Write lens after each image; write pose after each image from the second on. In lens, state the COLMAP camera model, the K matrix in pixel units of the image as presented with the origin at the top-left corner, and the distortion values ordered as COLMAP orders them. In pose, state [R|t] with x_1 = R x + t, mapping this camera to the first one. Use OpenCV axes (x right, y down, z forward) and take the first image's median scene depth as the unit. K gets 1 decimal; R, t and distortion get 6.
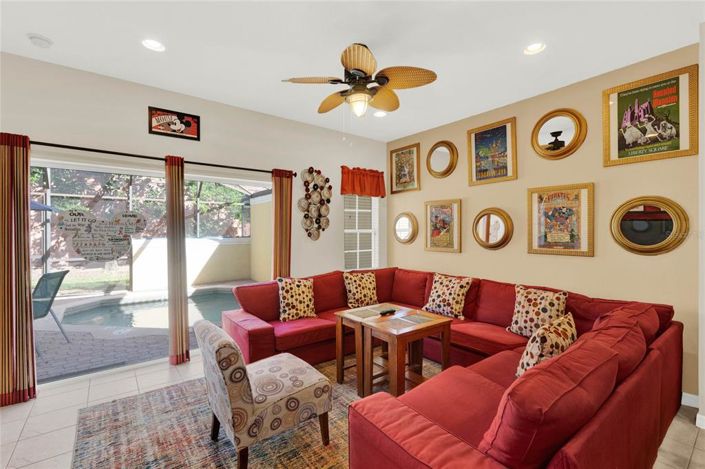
lens RADIAL K [[317.2, 0, 348.8], [0, 317.2, 231.5], [0, 0, 1]] dist [-0.004310, -0.000751]
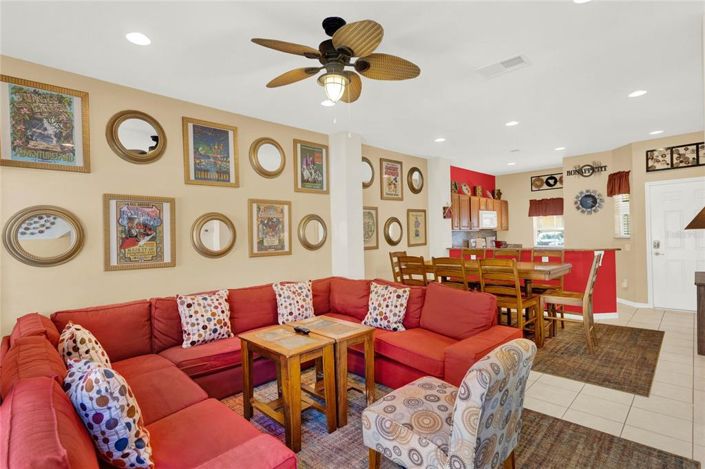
lens RADIAL K [[333.8, 0, 347.2], [0, 333.8, 237.5], [0, 0, 1]] dist [-0.010194, 0.001701]
pose [[-0.118704, 0.000033, 0.992930, -0.802212], [0.028688, 0.999583, 0.003396, 0.007719], [-0.992515, 0.028889, -0.118655, 1.039602]]
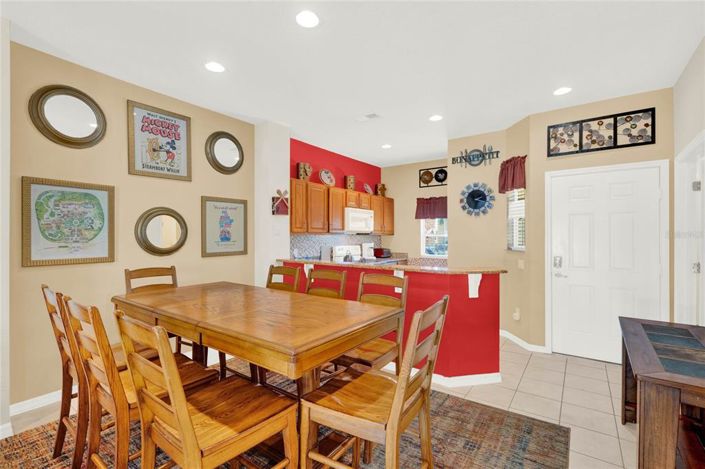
lens RADIAL K [[321.8, 0, 337.1], [0, 321.8, 236.7], [0, 0, 1]] dist [-0.007604, -0.001108]
pose [[-0.273099, -0.000388, 0.961986, -0.460773], [-0.000339, 1.000000, 0.000307, 0.006007], [-0.961986, -0.000242, -0.273099, 0.647508]]
